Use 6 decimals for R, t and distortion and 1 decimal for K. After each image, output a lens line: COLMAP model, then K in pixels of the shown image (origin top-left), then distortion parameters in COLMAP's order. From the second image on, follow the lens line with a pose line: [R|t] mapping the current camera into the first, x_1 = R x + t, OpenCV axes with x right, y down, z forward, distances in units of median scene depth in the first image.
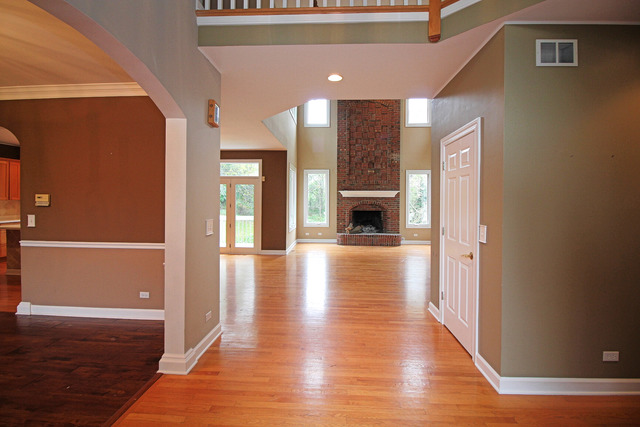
lens RADIAL K [[296.9, 0, 314.5], [0, 296.9, 200.6], [0, 0, 1]] dist [-0.000023, -0.013382]
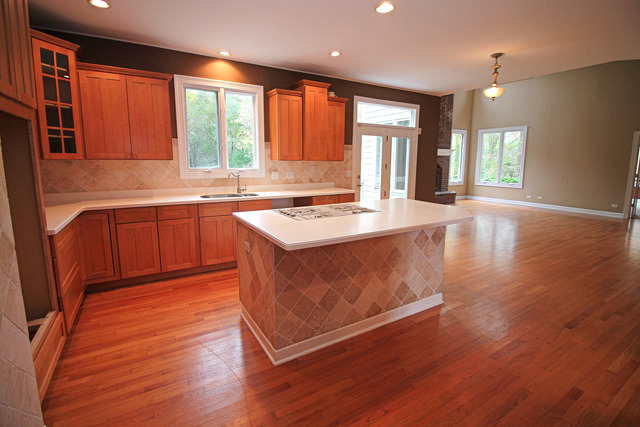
lens RADIAL K [[299.8, 0, 320.6], [0, 299.8, 204.5], [0, 0, 1]] dist [0.000458, -0.013795]
pose [[0.816904, -0.088617, 0.569925, -0.682722], [0.002587, 0.988679, 0.150021, -0.001441], [-0.576768, -0.121078, 0.807885, 0.396474]]
